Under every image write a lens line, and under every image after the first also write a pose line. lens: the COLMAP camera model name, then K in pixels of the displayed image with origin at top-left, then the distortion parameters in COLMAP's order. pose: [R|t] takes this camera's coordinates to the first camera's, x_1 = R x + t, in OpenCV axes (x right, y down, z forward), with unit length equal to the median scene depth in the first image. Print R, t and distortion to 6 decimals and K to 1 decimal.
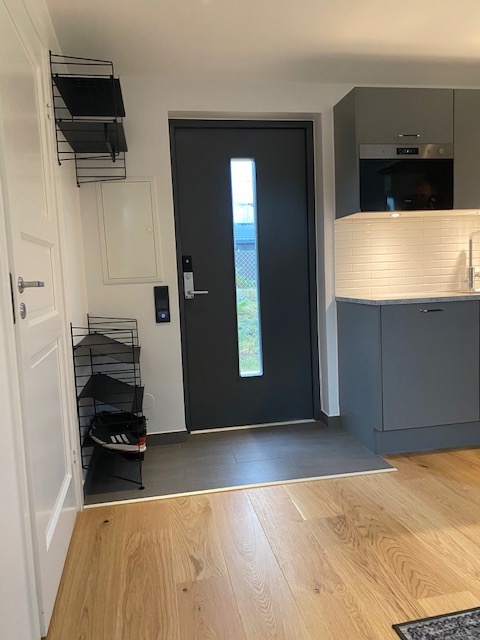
lens RADIAL K [[487.3, 0, 251.2], [0, 487.3, 319.0], [0, 0, 1]] dist [0.041597, -0.051359]
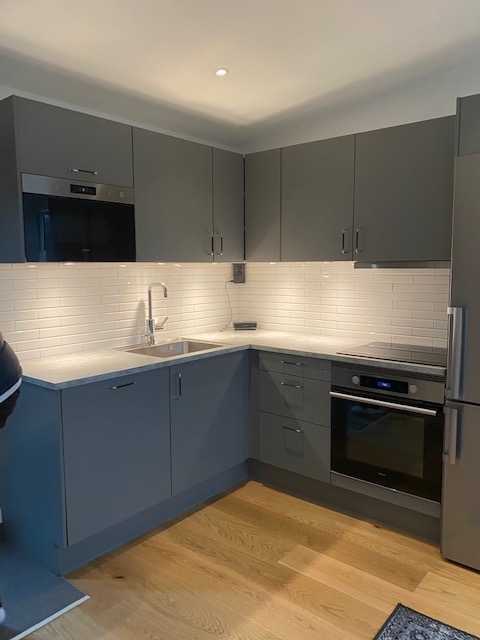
lens RADIAL K [[487.3, 0, 251.2], [0, 487.3, 319.0], [0, 0, 1]] dist [0.041597, -0.051359]
pose [[0.769375, -0.030423, 0.638073, 0.005890], [0.031949, 0.999448, 0.009131, -0.122001], [-0.637998, 0.013361, 0.769922, 0.190187]]
